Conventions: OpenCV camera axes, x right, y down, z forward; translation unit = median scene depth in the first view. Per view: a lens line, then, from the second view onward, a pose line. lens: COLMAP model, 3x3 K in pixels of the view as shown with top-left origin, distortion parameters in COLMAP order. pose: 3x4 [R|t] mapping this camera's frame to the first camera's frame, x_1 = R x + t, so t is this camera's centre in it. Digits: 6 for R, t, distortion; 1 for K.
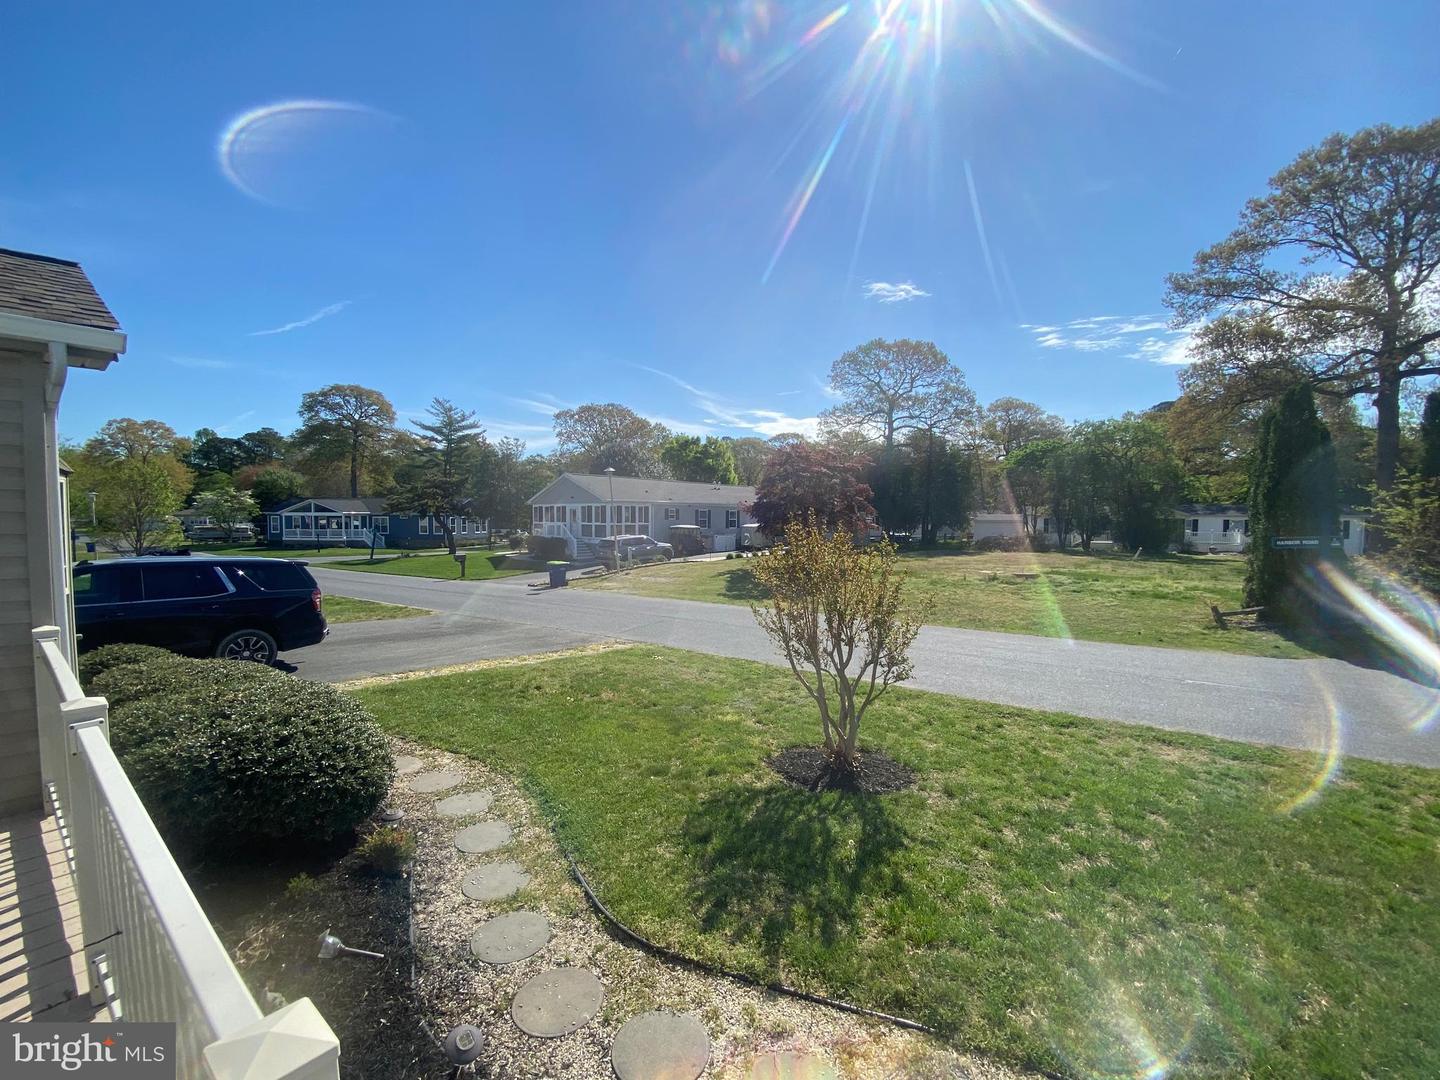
lens RADIAL K [[572.6, 0, 721.8], [0, 572.6, 544.9], [0, 0, 1]] dist [0.001590, -0.011804]
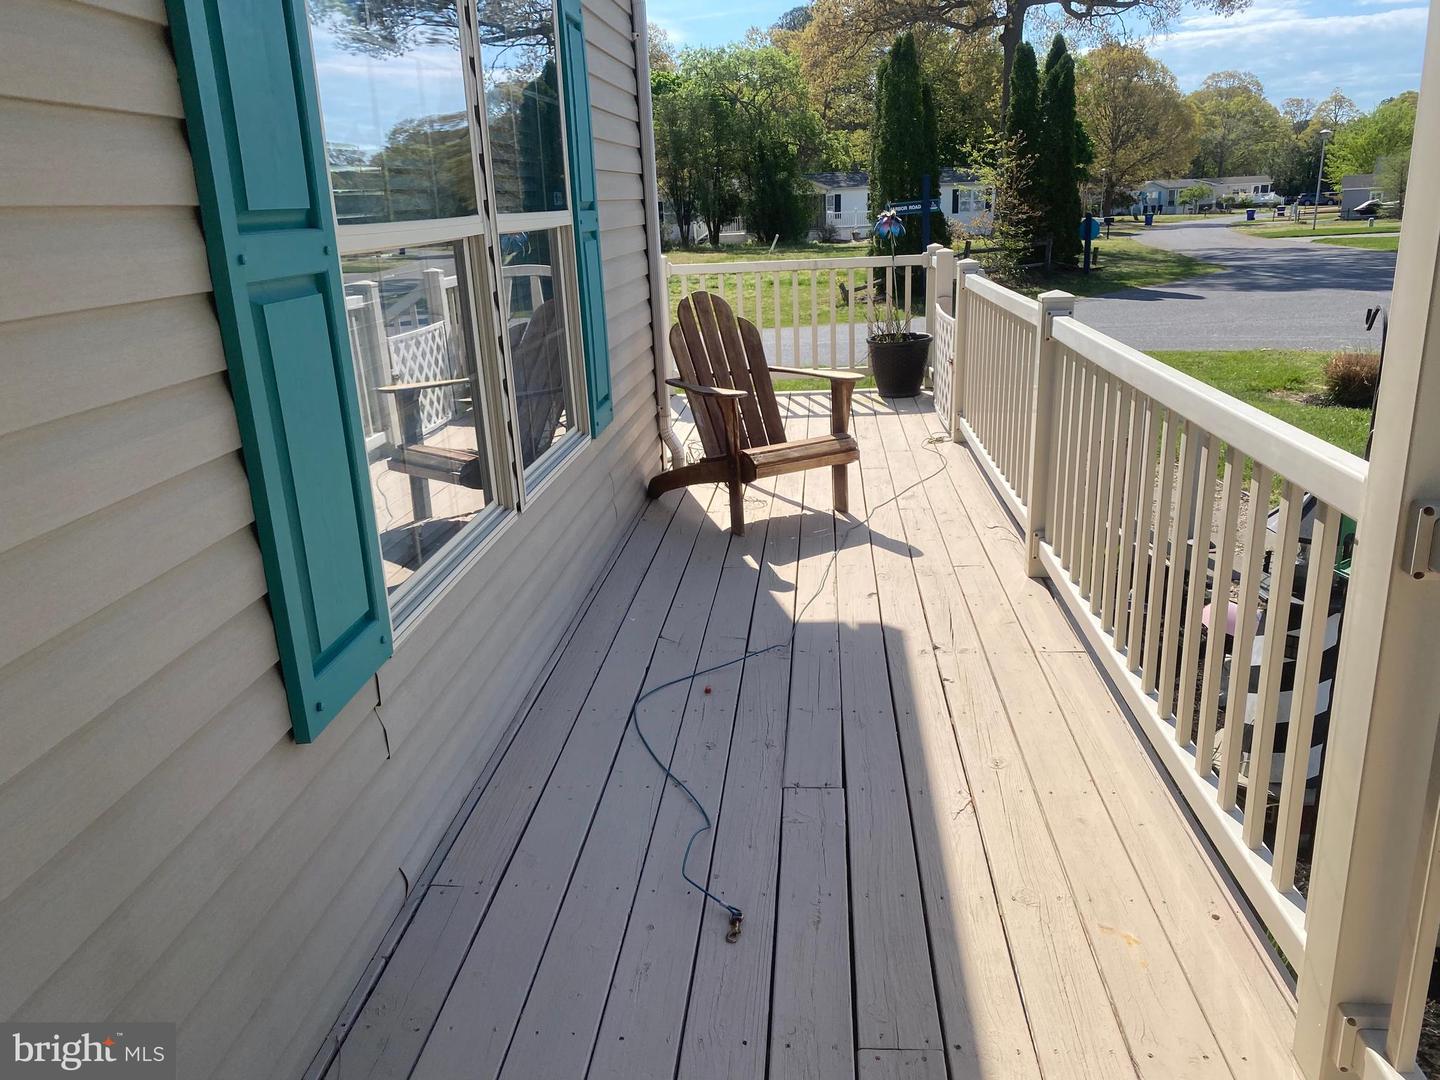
lens RADIAL K [[1077.8, 0, 720.0], [0, 1077.8, 540.0], [0, 0, 1]] dist [0.010483, 0.001419]
pose [[0.835001, -0.198717, 0.513113, -0.111881], [0.069210, 0.963034, 0.260336, 0.013298], [-0.545879, -0.181868, 0.817888, -0.156155]]
